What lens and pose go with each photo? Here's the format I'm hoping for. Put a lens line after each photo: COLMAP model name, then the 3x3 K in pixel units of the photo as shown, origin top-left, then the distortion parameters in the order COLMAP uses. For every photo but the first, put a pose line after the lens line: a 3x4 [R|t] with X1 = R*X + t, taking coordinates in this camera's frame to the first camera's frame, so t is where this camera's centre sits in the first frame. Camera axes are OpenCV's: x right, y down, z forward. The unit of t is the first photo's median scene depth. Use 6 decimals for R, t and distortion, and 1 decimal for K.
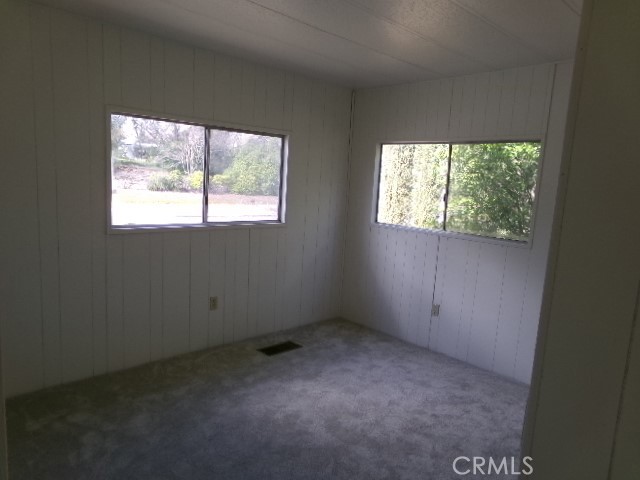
lens RADIAL K [[436.6, 0, 320.6], [0, 436.6, 241.4], [0, 0, 1]] dist [-0.087439, 0.119462]
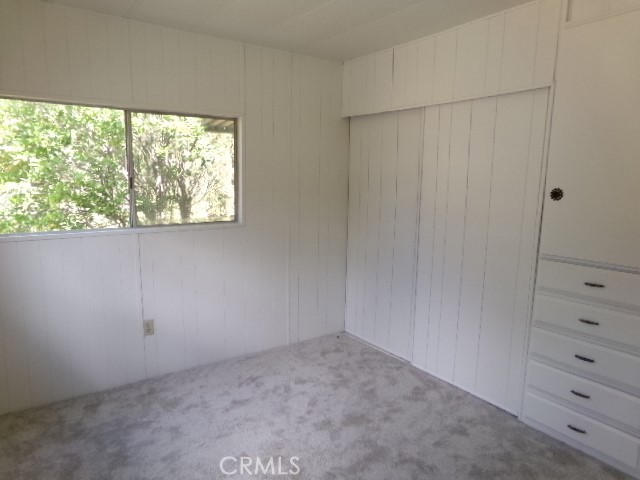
lens RADIAL K [[428.2, 0, 320.2], [0, 428.2, 239.9], [0, 0, 1]] dist [-0.000870, 0.000637]
pose [[0.155717, -0.201045, 0.967126, -0.449876], [0.133031, 0.974418, 0.181142, -0.106131], [-0.978803, 0.100451, 0.178479, 0.607062]]
